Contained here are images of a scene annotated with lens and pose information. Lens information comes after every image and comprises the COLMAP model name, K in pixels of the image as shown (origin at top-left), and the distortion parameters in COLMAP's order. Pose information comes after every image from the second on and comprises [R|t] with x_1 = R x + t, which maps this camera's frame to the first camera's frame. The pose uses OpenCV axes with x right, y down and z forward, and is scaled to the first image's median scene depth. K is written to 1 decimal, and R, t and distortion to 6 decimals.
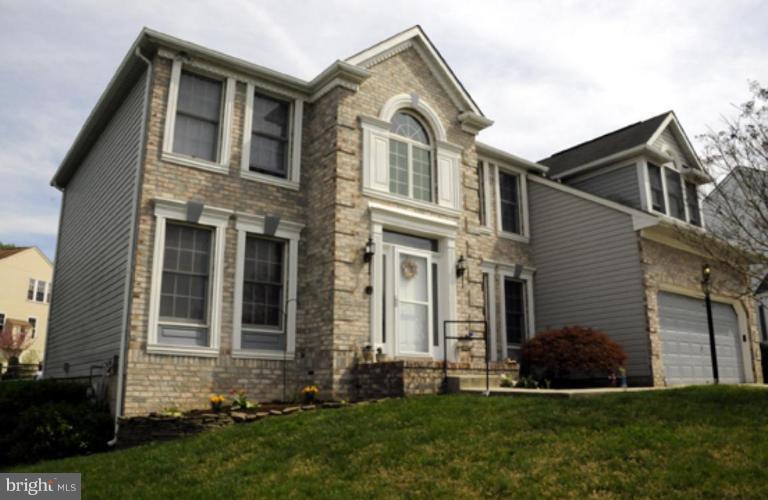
lens RADIAL K [[596.4, 0, 384.0], [0, 596.4, 250.0], [0, 0, 1]] dist [-0.139440, 0.004109]
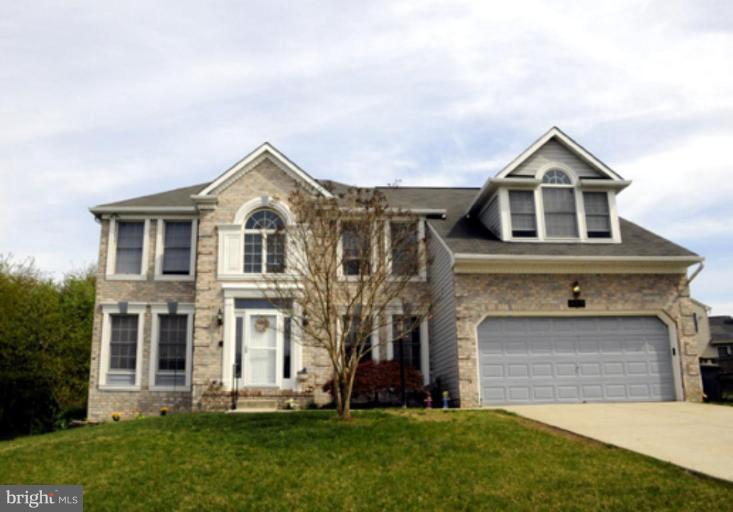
lens RADIAL K [[649.1, 0, 366.5], [0, 649.1, 256.0], [0, 0, 1]] dist [-0.145398, -0.000328]
pose [[0.829100, -0.142753, -0.540568, 1.178128], [0.138949, 0.989131, -0.048095, -0.023140], [0.541559, -0.035236, 0.839924, -0.157451]]
